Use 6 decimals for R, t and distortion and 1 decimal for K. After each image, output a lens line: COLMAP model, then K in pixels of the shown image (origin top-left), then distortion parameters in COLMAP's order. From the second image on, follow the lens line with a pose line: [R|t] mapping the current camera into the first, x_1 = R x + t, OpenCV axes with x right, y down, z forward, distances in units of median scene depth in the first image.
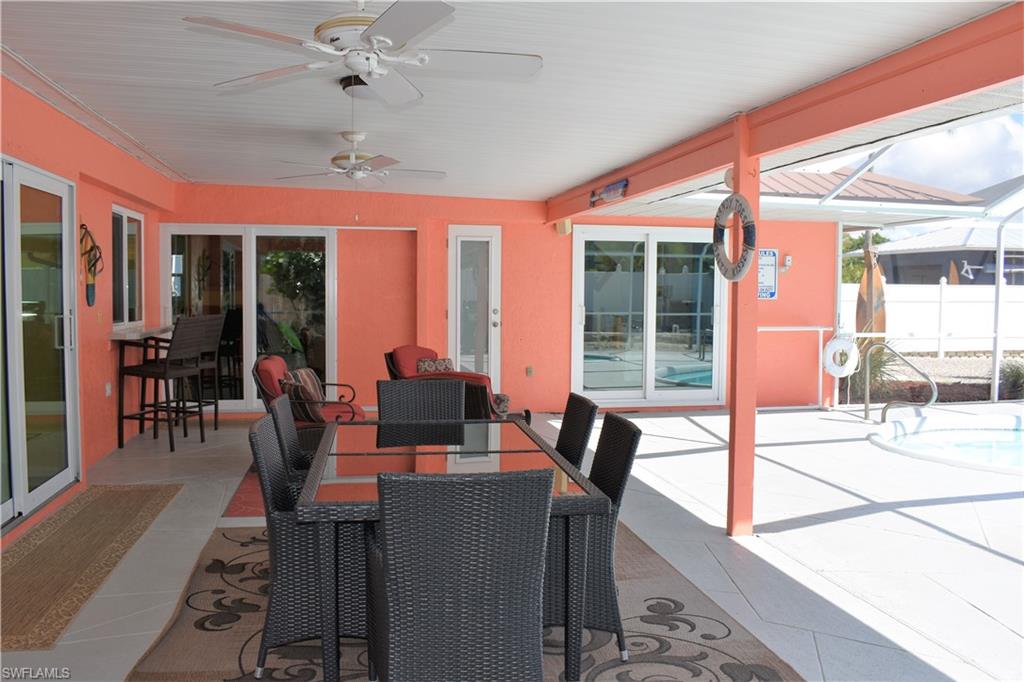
lens RADIAL K [[853.2, 0, 514.1], [0, 853.2, 340.8], [0, 0, 1]] dist [-0.064897, -0.006172]
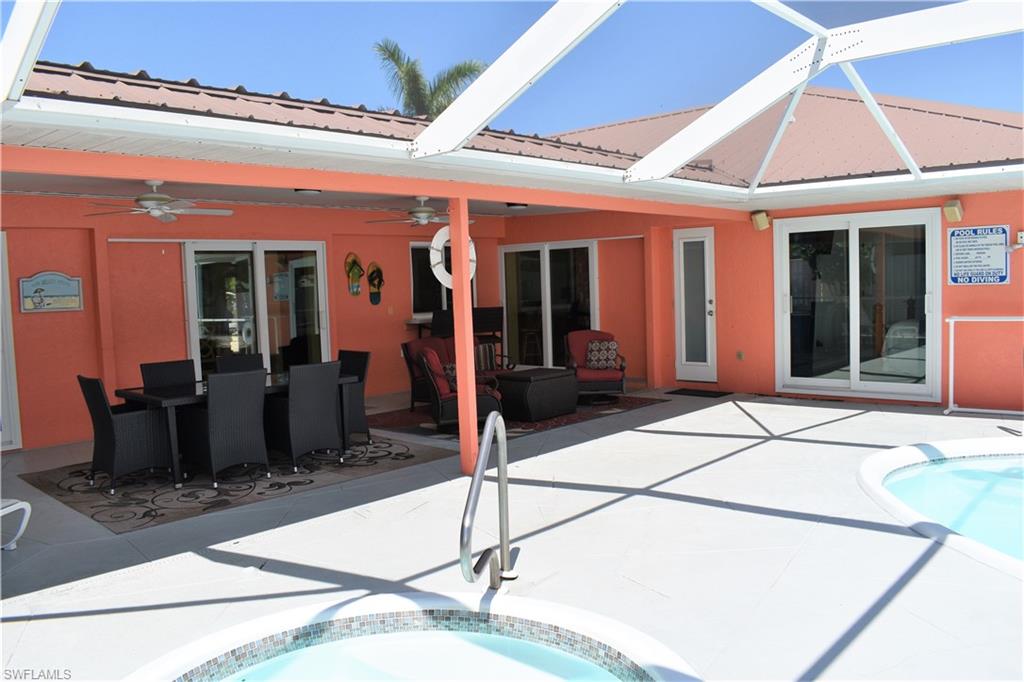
lens RADIAL K [[806.1, 0, 512.6], [0, 806.1, 341.7], [0, 0, 1]] dist [-0.097414, -0.000654]
pose [[0.588588, 0.028611, -0.807927, 0.690474], [-0.011877, 0.999572, 0.026745, -0.006585], [0.808346, -0.006146, 0.588675, 0.153515]]
